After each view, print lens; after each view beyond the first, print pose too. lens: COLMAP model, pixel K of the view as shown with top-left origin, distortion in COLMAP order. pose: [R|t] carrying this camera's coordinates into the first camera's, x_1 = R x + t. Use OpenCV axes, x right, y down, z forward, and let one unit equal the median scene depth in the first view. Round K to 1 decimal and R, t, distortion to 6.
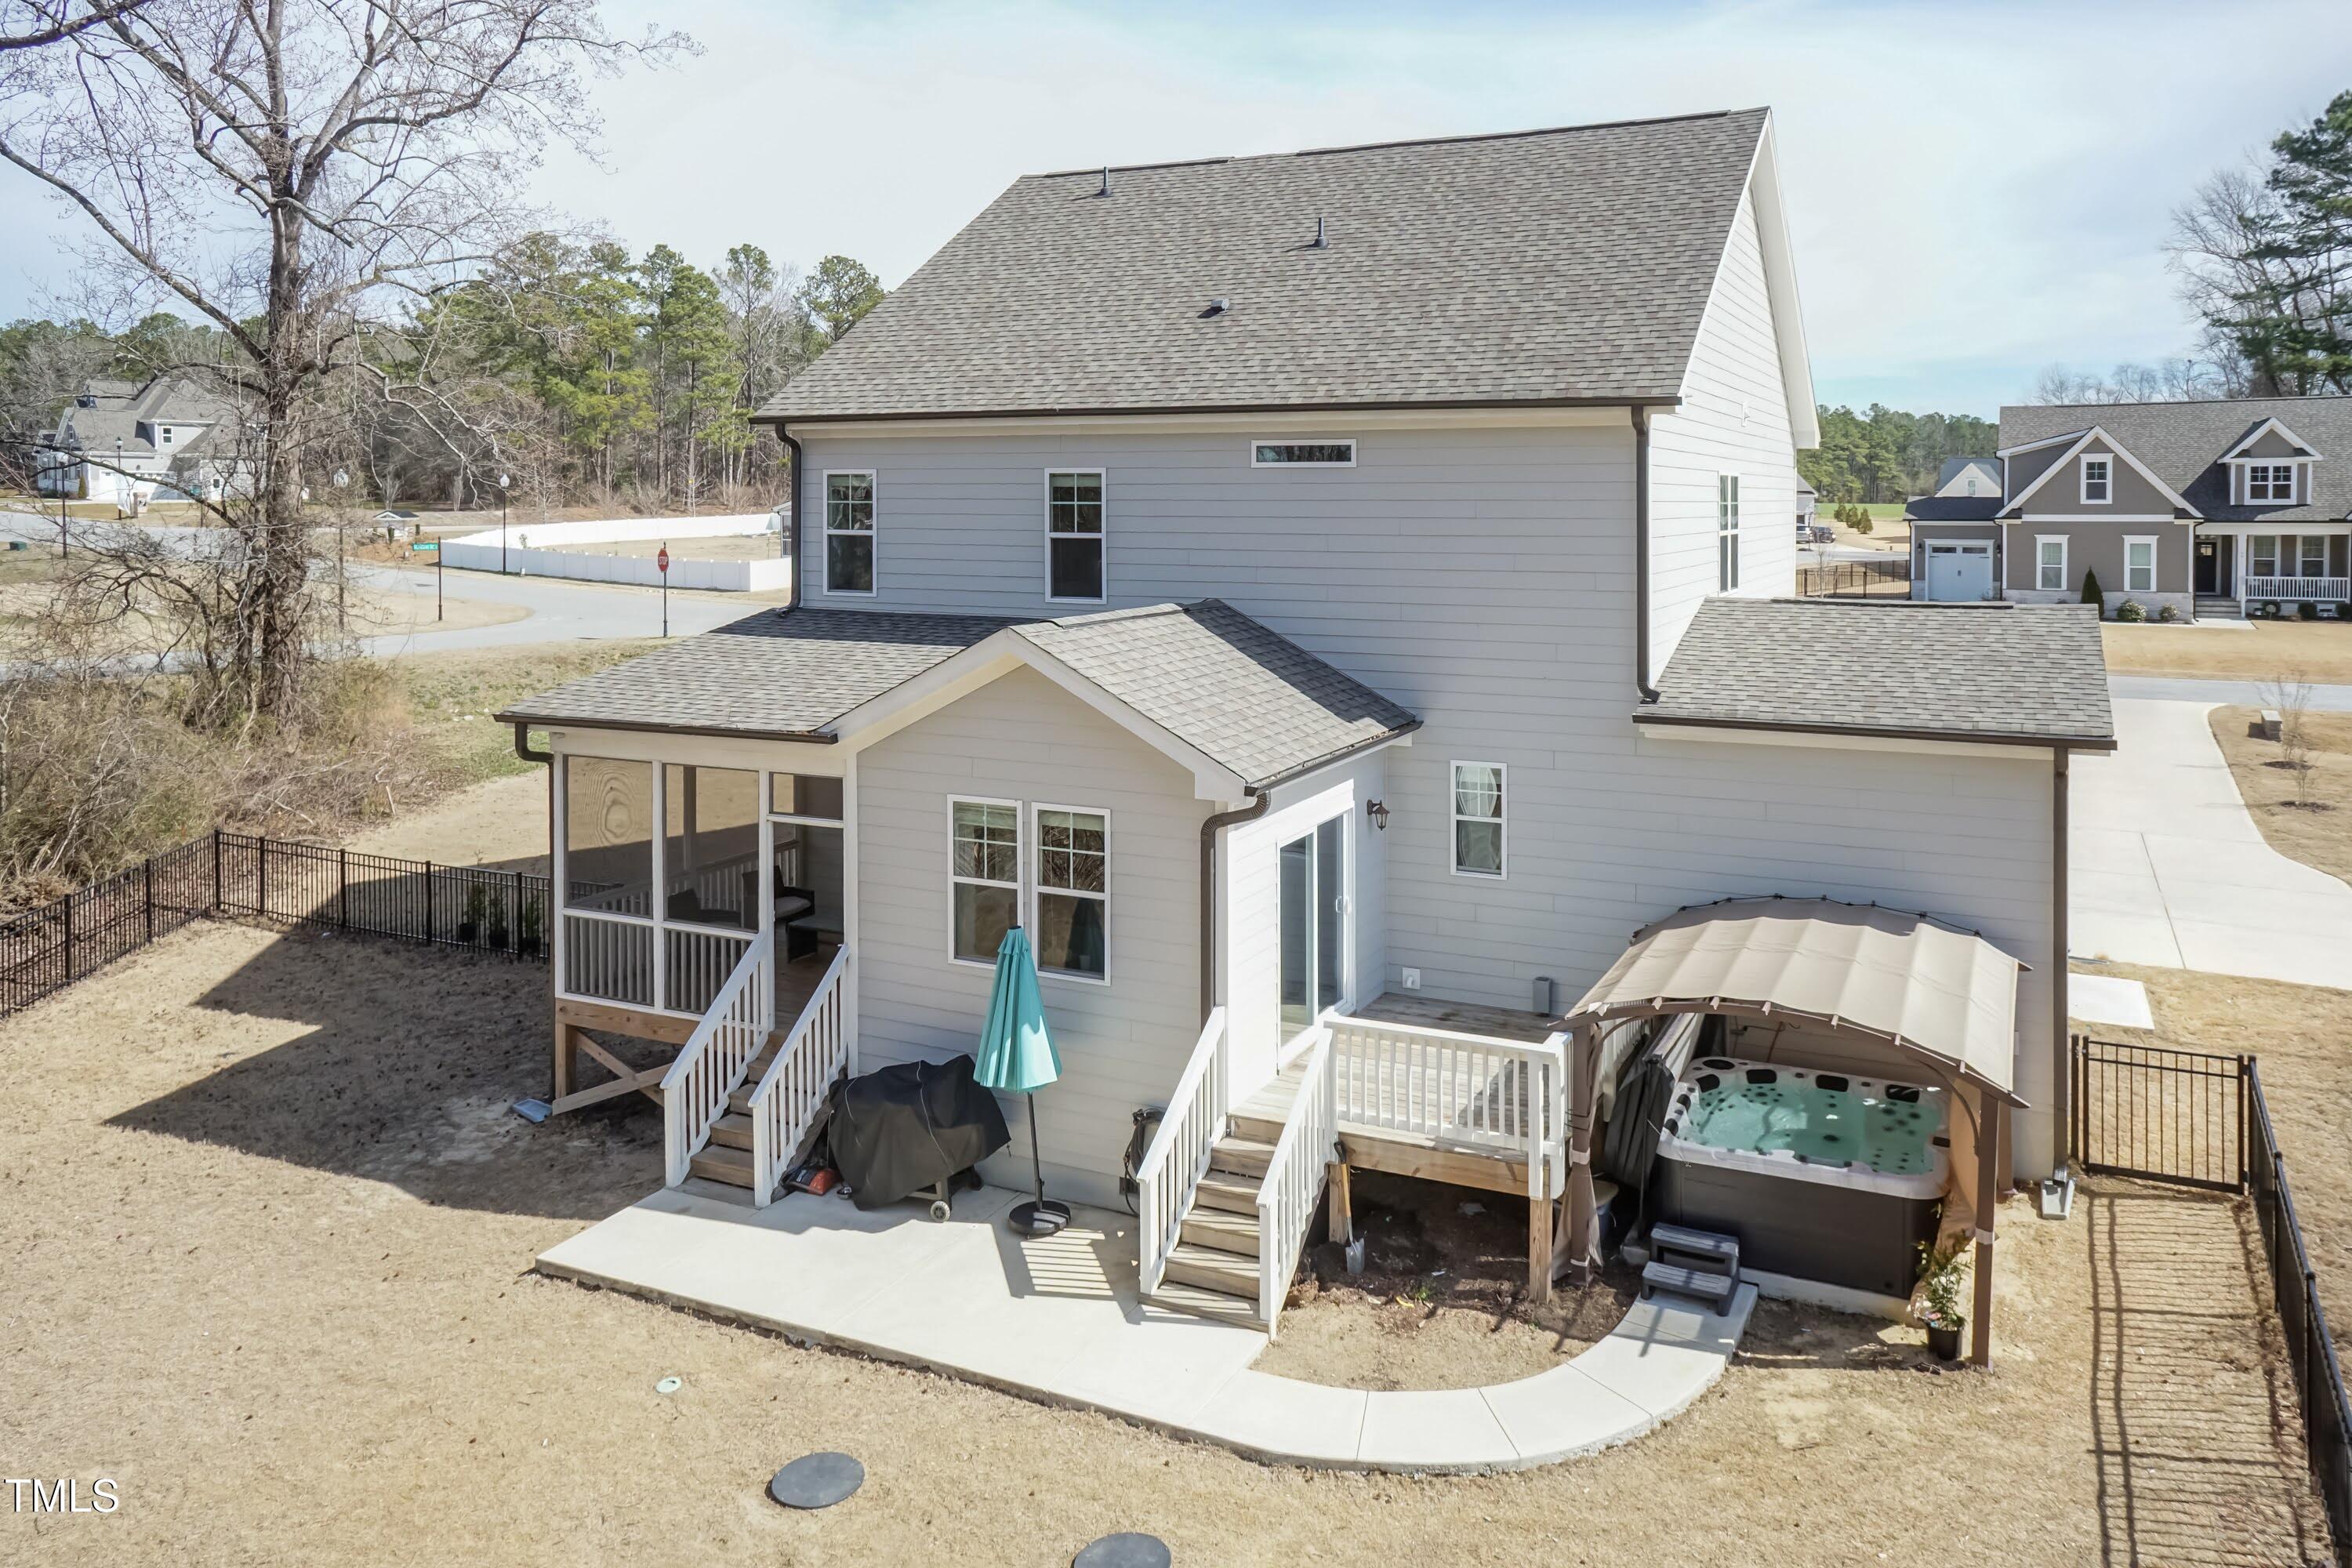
lens RADIAL K [[1576.5, 0, 1178.9], [0, 1576.5, 553.2], [0, 0, 1]] dist [0.006506, 0.003746]
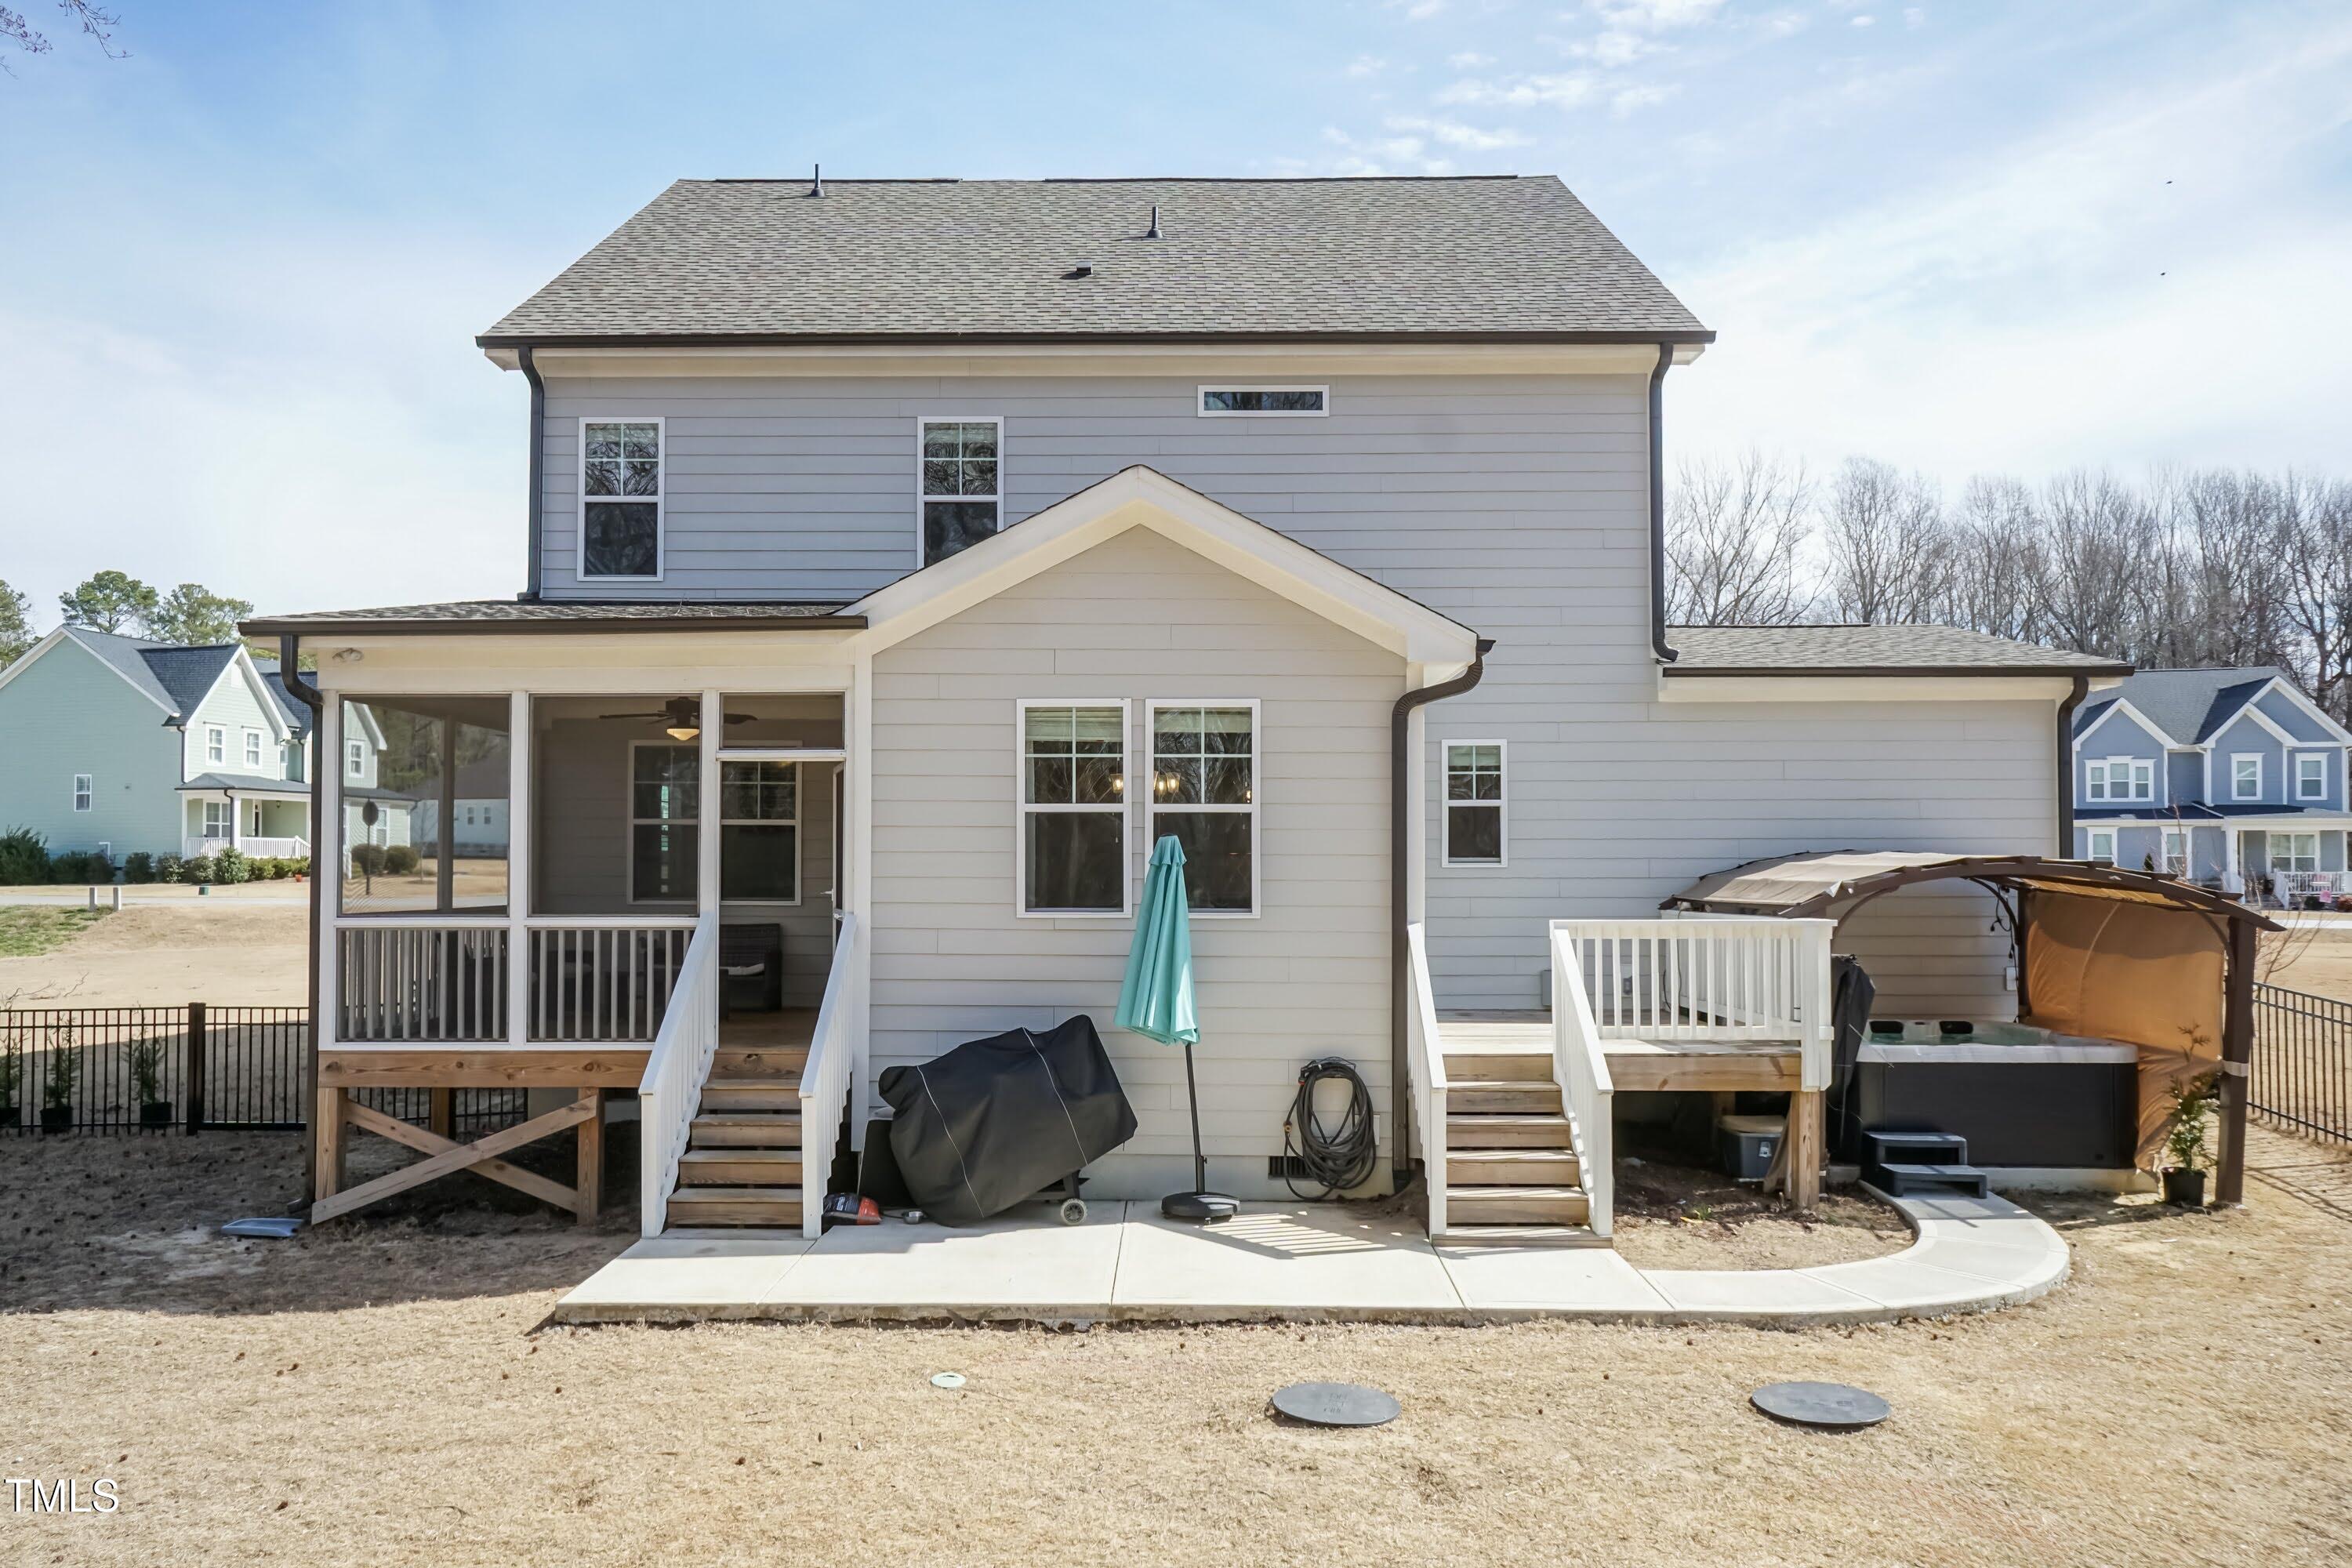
lens RADIAL K [[1646.4, 0, 1176.0], [0, 1646.4, 784.0], [0, 0, 1]] dist [0.006178, 0.005240]
pose [[0.922857, 0.015376, 0.384835, -0.395988], [-0.002031, 0.999383, -0.035058, 0.228480], [-0.385136, 0.031572, 0.922320, 0.232093]]
